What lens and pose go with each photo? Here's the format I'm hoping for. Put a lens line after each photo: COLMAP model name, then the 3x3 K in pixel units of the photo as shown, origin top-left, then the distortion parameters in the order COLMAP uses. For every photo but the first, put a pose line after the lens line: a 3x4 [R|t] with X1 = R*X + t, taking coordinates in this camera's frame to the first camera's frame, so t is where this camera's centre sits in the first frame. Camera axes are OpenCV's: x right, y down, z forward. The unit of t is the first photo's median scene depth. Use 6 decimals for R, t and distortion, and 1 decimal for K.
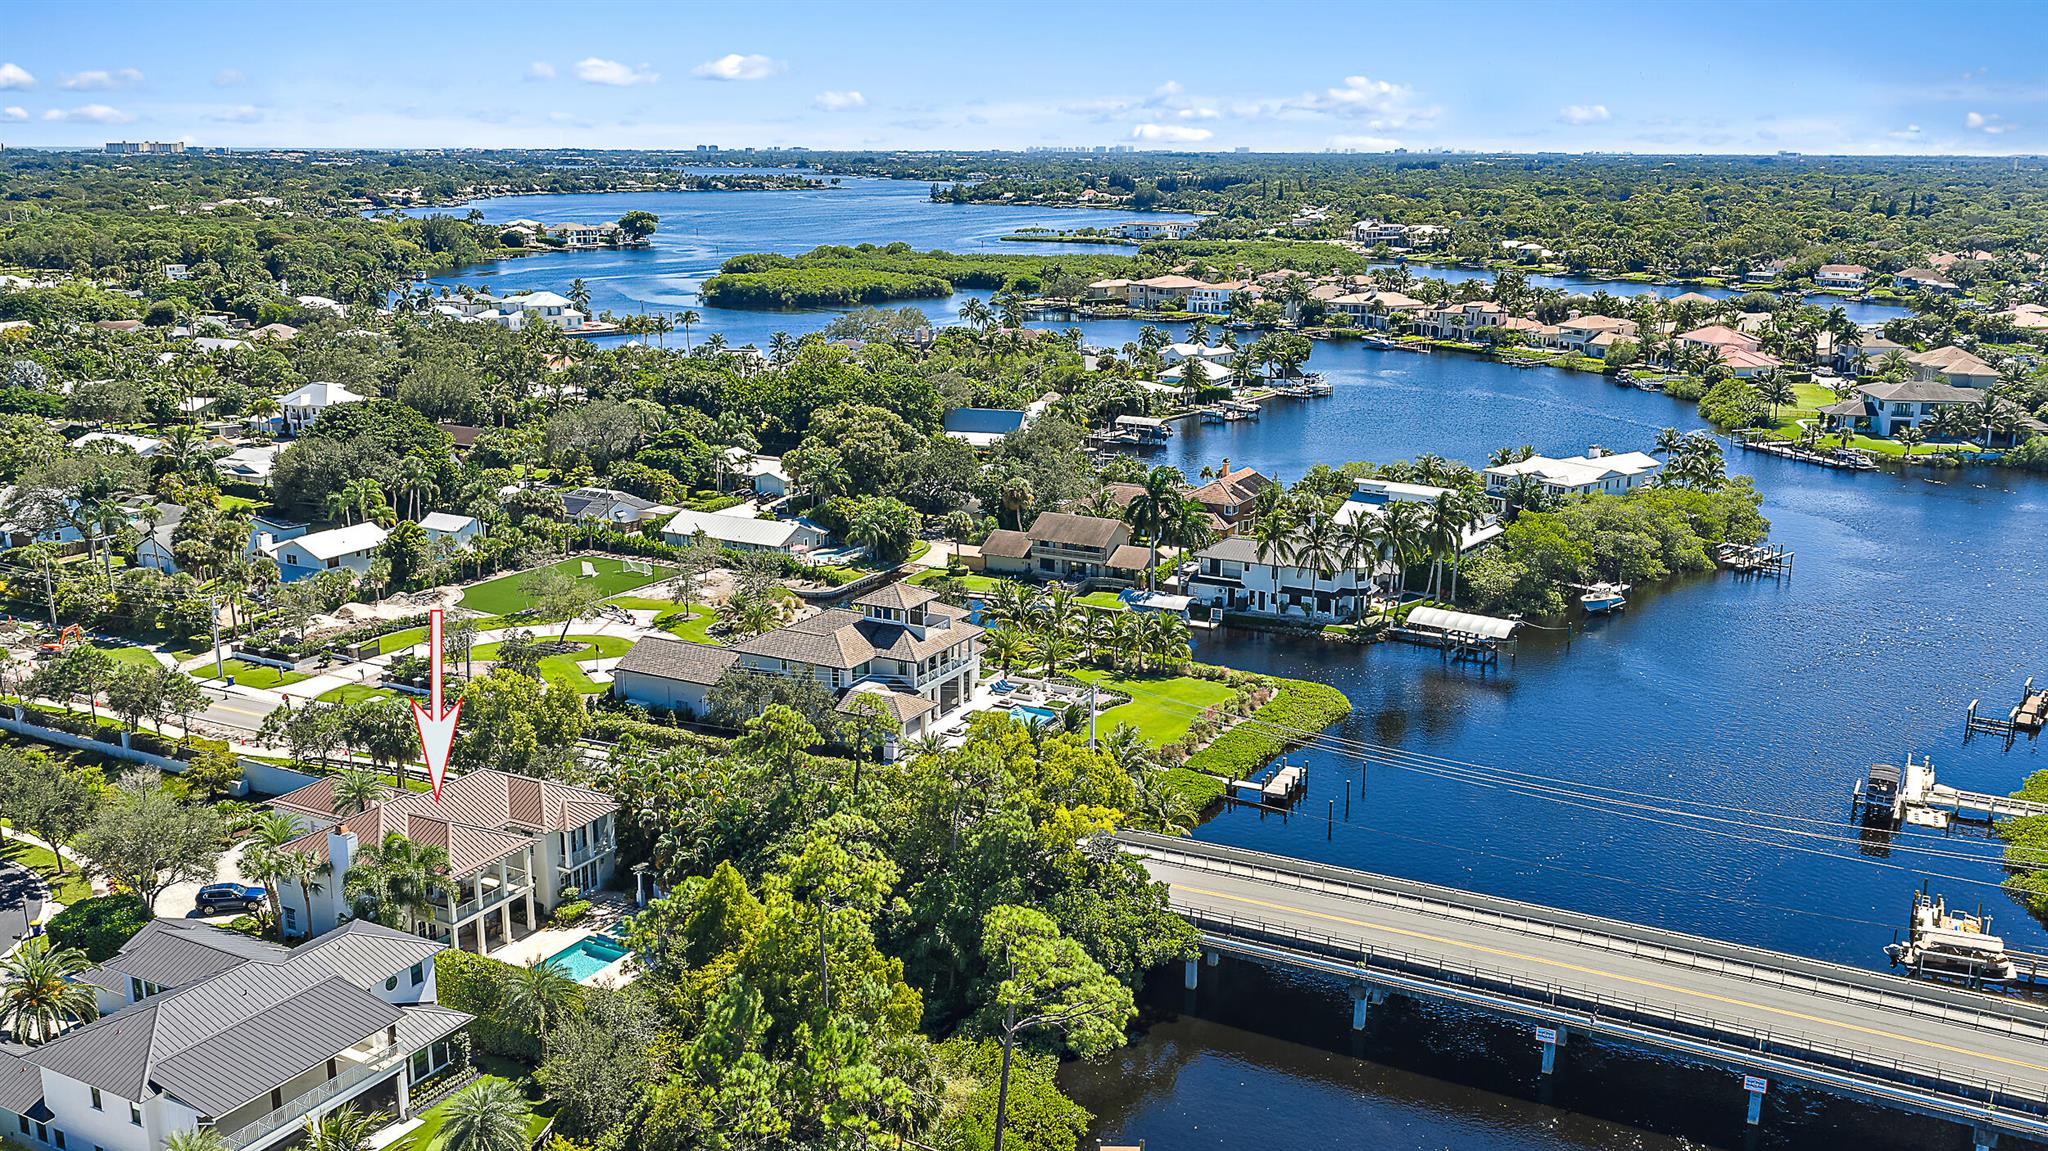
lens RADIAL K [[1757.4, 0, 1024.0], [0, 1757.4, 575.5], [0, 0, 1]] dist [0.048500, -0.104732]
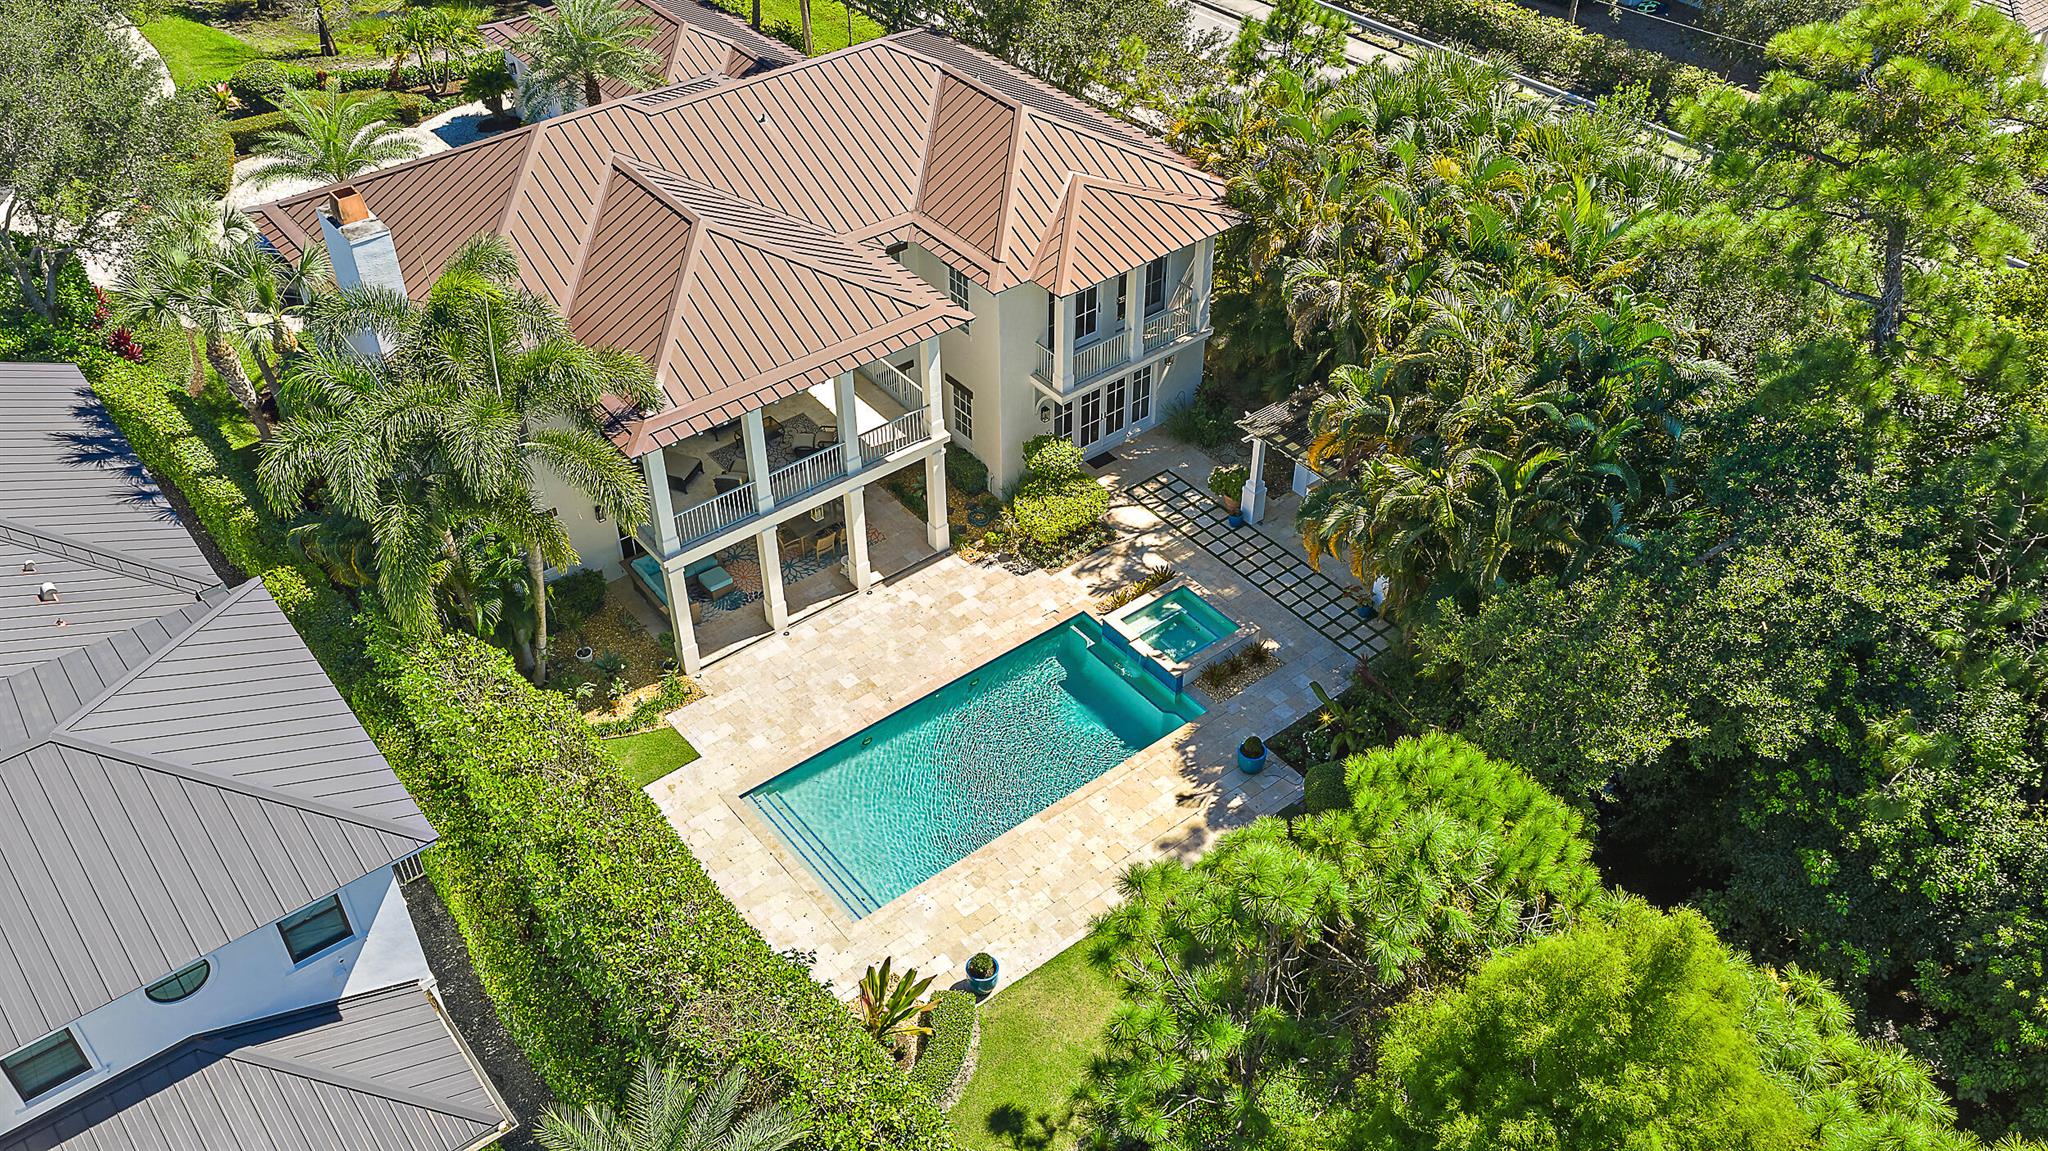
lens RADIAL K [[1692.6, 0, 1024.0], [0, 1692.6, 575.5], [0, 0, 1]] dist [0.039164, -0.071857]
pose [[0.916876, 0.246533, -0.313941, -0.099934], [-0.081166, 0.885197, 0.458082, 0.031846], [0.390832, -0.394523, 0.831626, 0.463839]]
